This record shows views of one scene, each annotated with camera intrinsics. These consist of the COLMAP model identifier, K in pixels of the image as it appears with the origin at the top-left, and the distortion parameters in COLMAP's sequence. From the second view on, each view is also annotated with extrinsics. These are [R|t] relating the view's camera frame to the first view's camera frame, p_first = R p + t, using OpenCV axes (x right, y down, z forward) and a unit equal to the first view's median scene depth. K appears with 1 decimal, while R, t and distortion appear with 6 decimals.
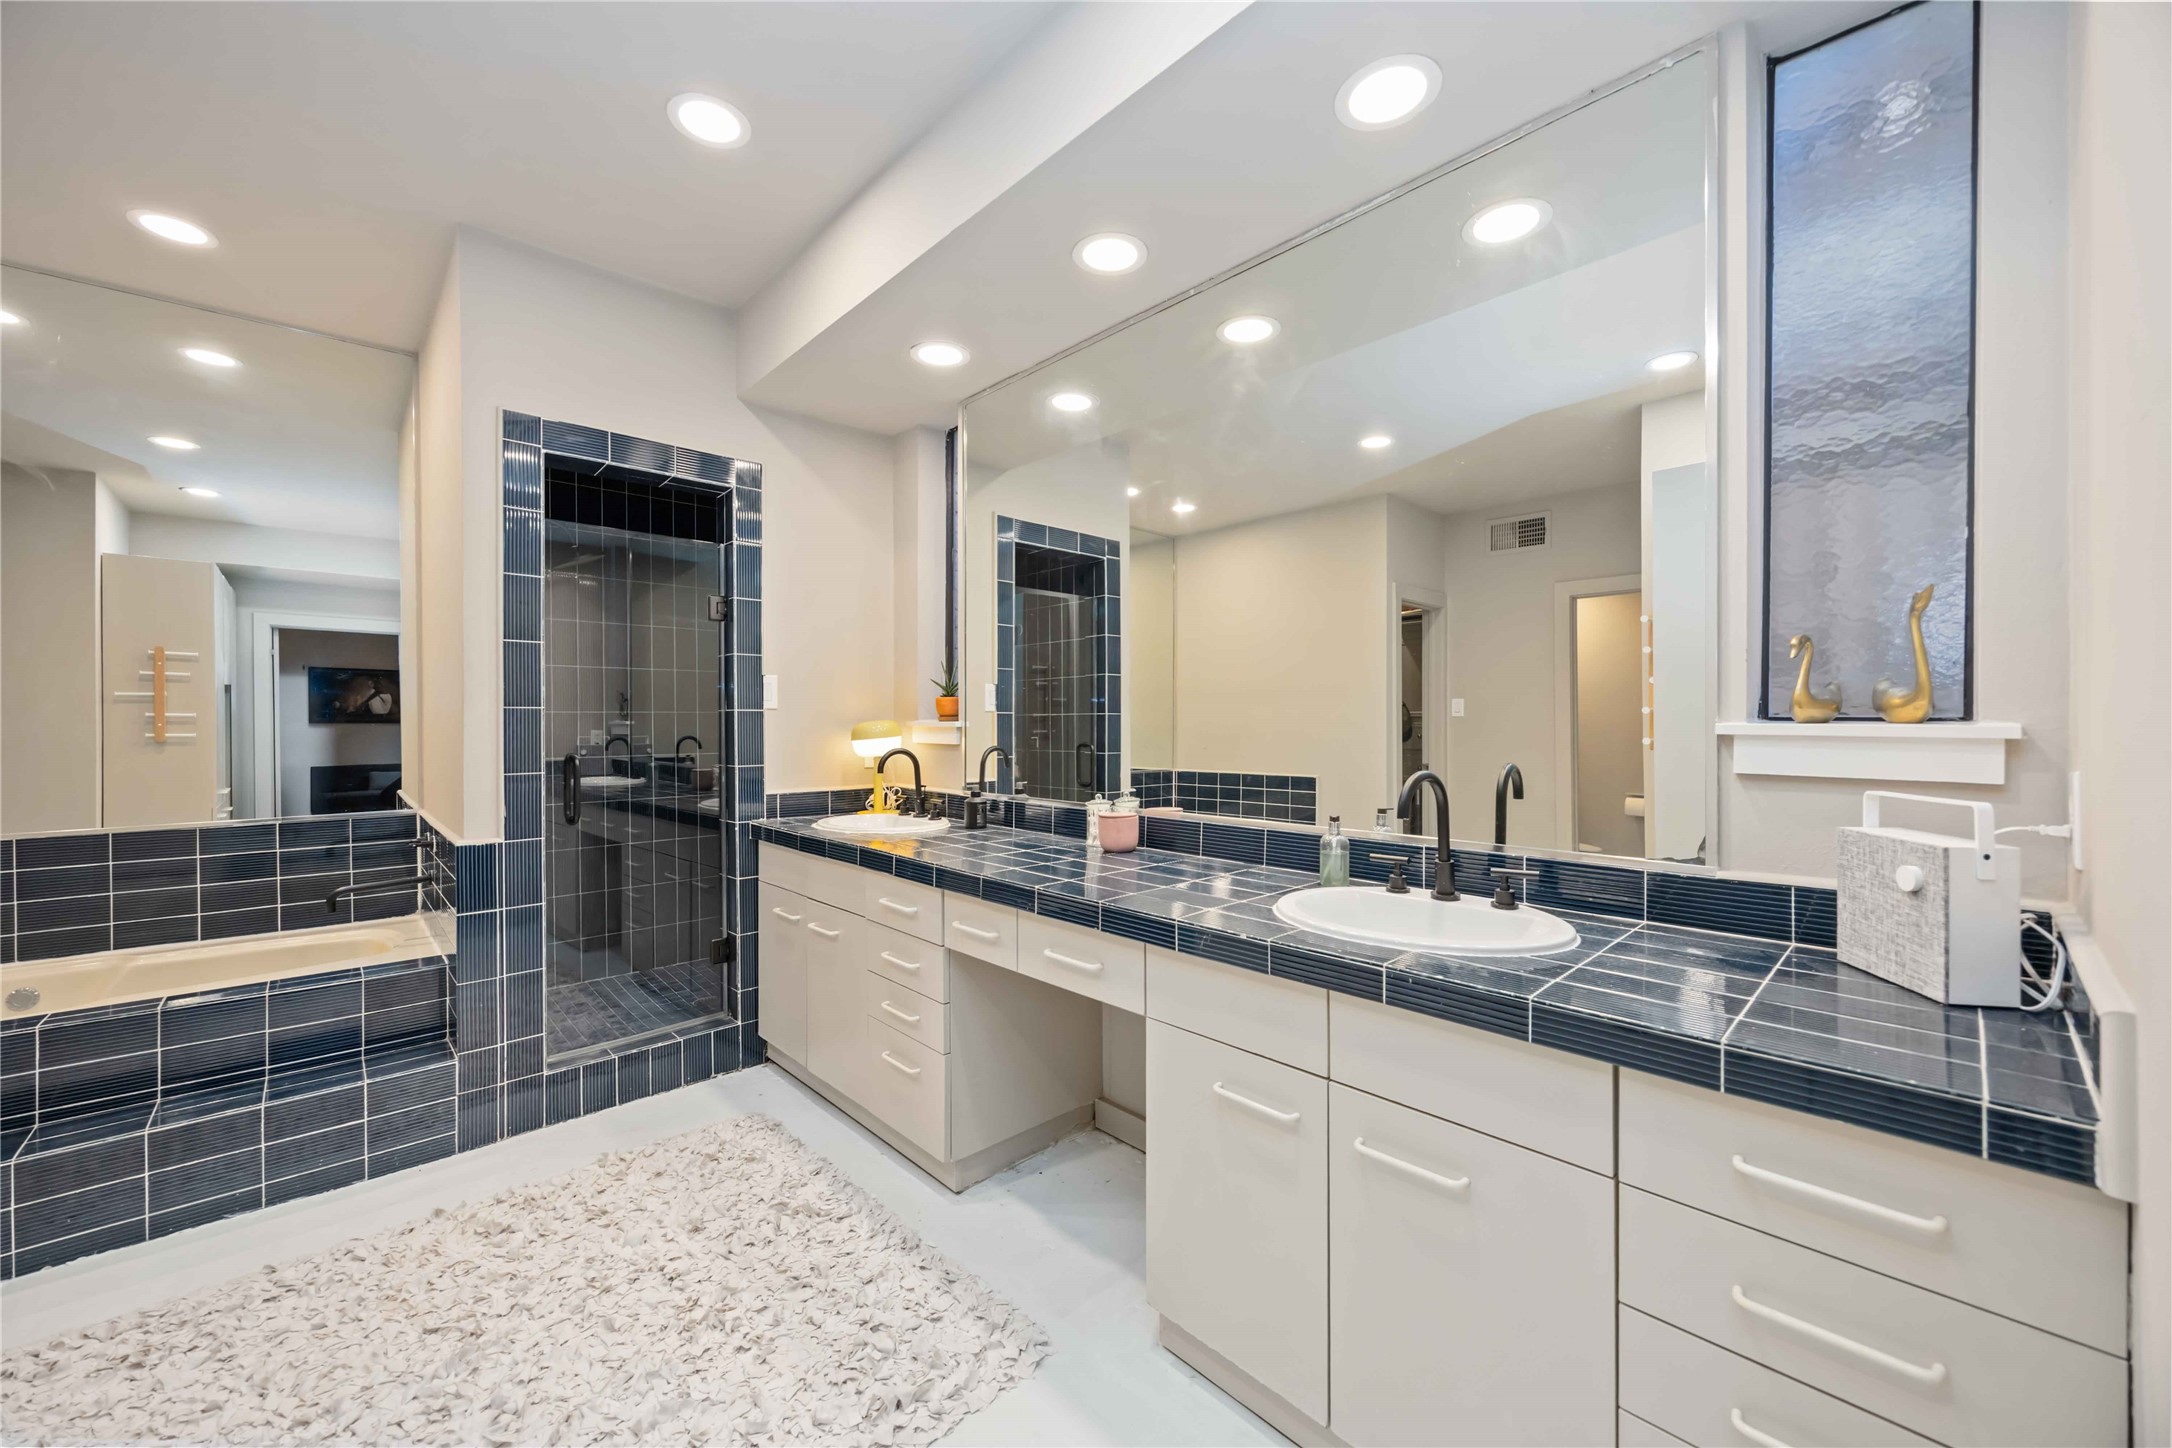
lens RADIAL K [[824.4, 0, 1077.2], [0, 824.4, 726.0], [0, 0, 1]] dist [-0.002056, -0.000078]
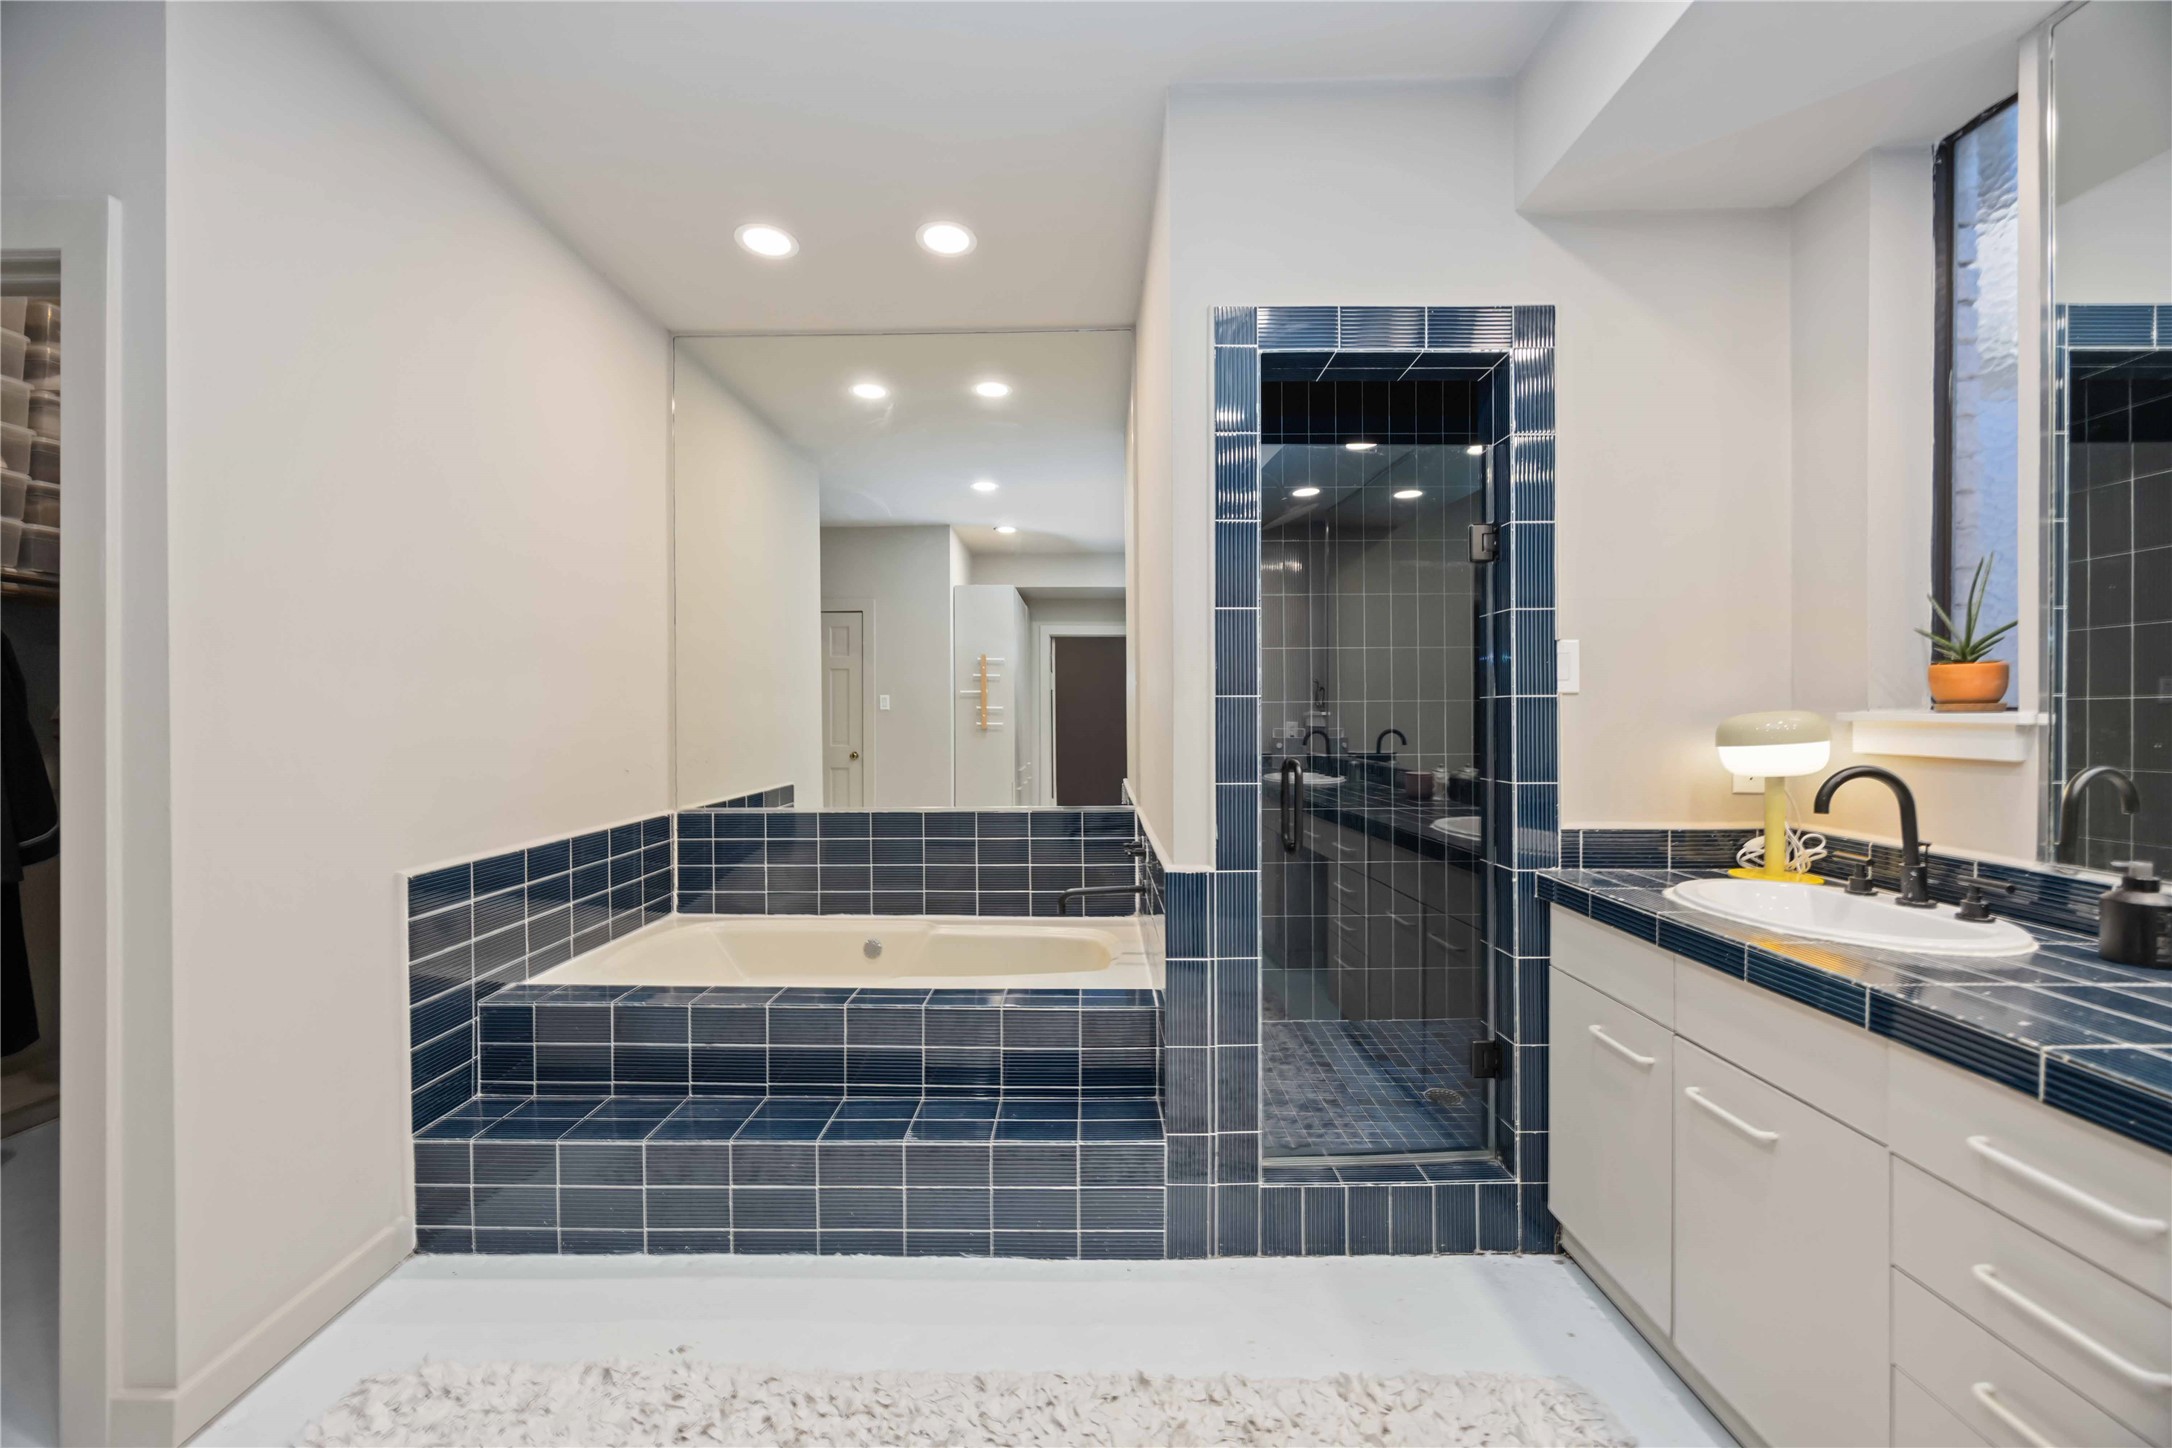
lens RADIAL K [[824.4, 0, 1082.9], [0, 824.4, 719.1], [0, 0, 1]] dist [-0.002056, -0.000078]
pose [[0.729403, 0.003597, -0.684075, -0.217940], [-0.000670, 0.999989, 0.004543, -0.004029], [0.684084, -0.002855, 0.729398, 0.296532]]
